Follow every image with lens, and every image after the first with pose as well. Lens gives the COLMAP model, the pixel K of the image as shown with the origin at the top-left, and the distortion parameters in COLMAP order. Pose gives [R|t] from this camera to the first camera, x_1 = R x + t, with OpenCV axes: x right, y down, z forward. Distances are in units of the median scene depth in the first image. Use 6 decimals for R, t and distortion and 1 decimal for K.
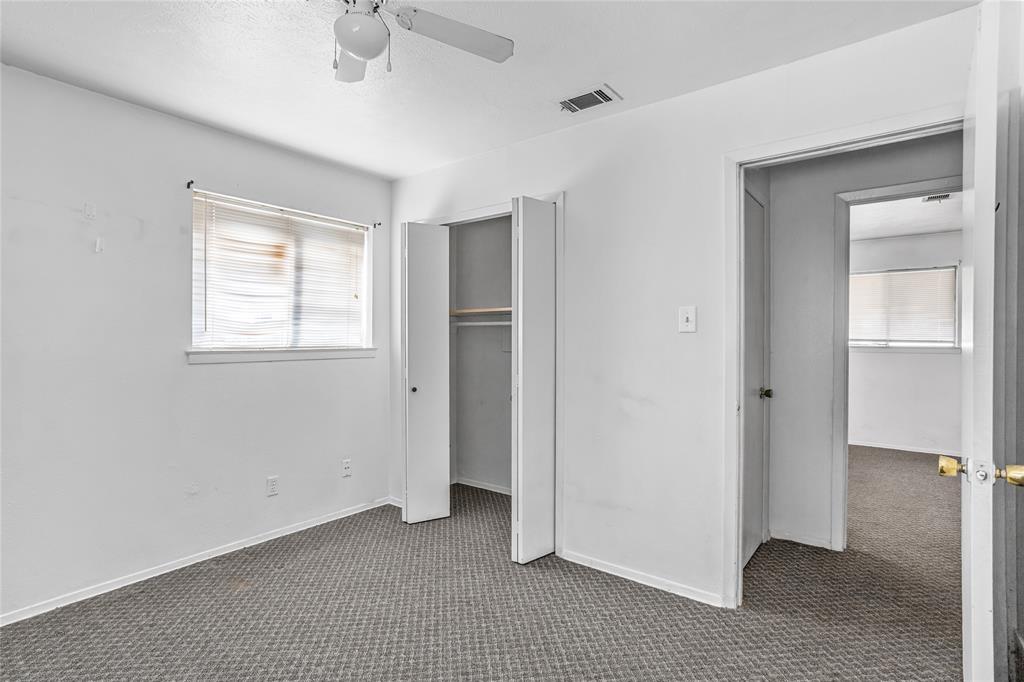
lens RADIAL K [[494.9, 0, 513.8], [0, 494.9, 340.5], [0, 0, 1]] dist [0.005025, 0.000836]
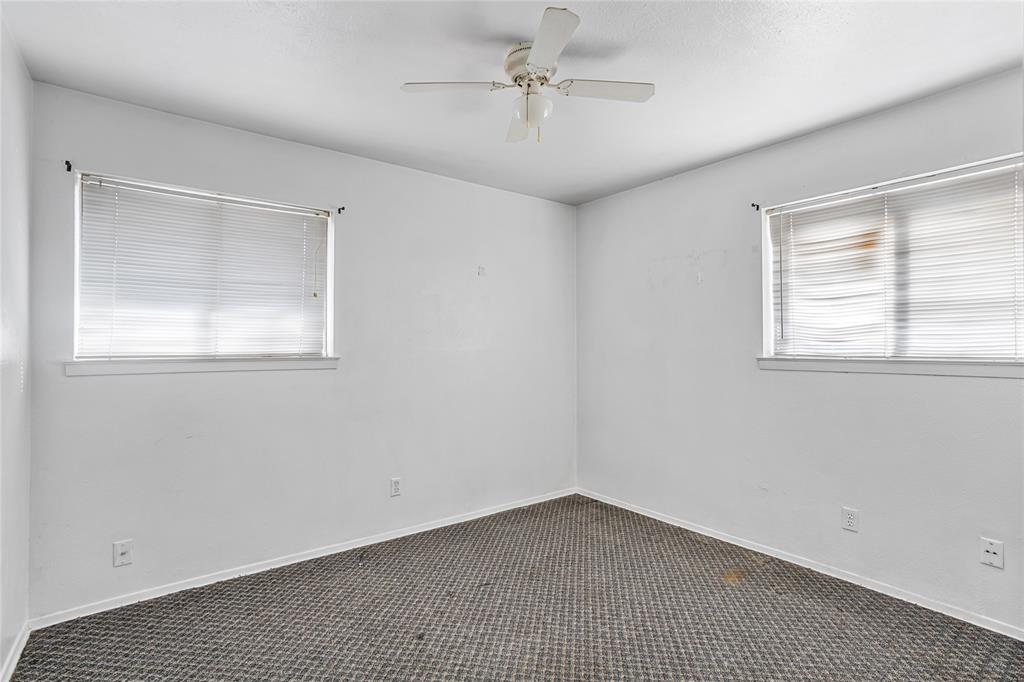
lens RADIAL K [[494.9, 0, 514.3], [0, 494.9, 341.4], [0, 0, 1]] dist [0.005025, 0.000836]
pose [[-0.228161, -0.010318, -0.973569, 0.455695], [-0.006403, 0.999938, -0.009097, -0.000245], [0.973602, 0.004158, -0.228213, 0.605668]]
